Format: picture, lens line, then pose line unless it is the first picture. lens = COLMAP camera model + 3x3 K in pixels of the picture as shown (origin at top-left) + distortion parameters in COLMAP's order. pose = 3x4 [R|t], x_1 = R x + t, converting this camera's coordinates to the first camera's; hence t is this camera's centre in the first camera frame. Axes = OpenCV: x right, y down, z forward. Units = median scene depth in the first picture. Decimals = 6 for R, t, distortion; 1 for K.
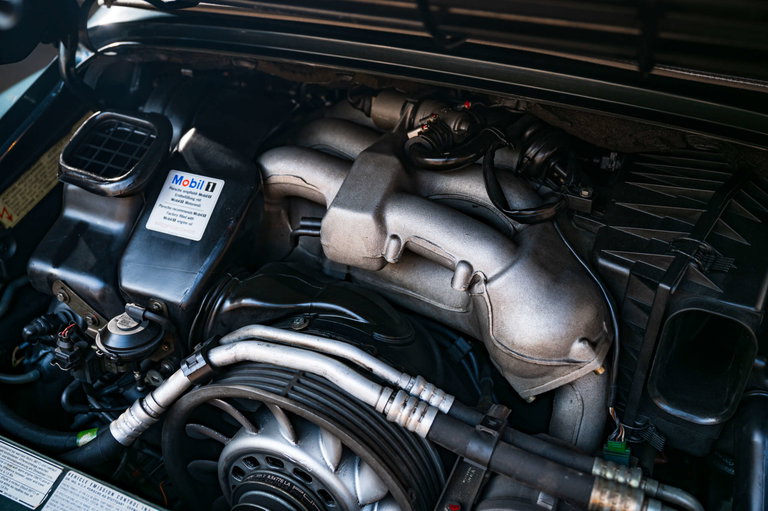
lens RADIAL K [[713.2, 0, 382.7], [0, 713.2, 253.5], [0, 0, 1]] dist [-0.021467, 0.000000]
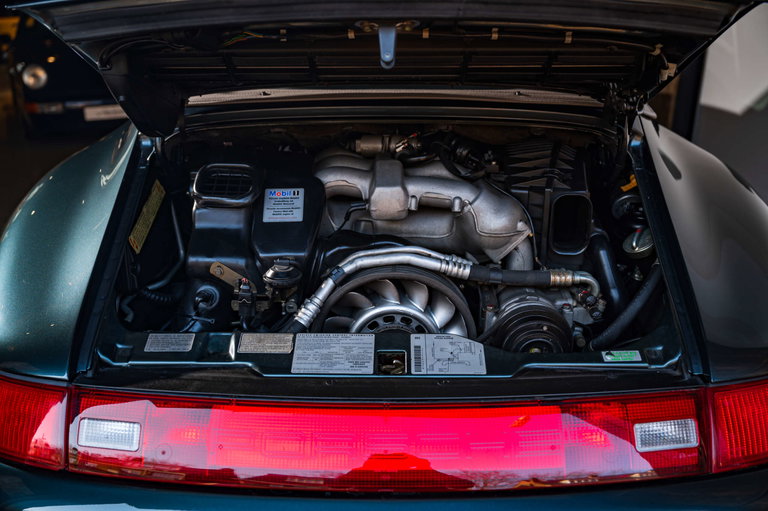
lens RADIAL K [[713.2, 0, 385.2], [0, 713.2, 256.4], [0, 0, 1]] dist [-0.021467, 0.000000]
pose [[0.911610, -0.163580, 0.377107, -0.795993], [0.228595, 0.964207, -0.134348, 0.369425], [-0.341632, 0.208678, 0.916374, -0.680698]]
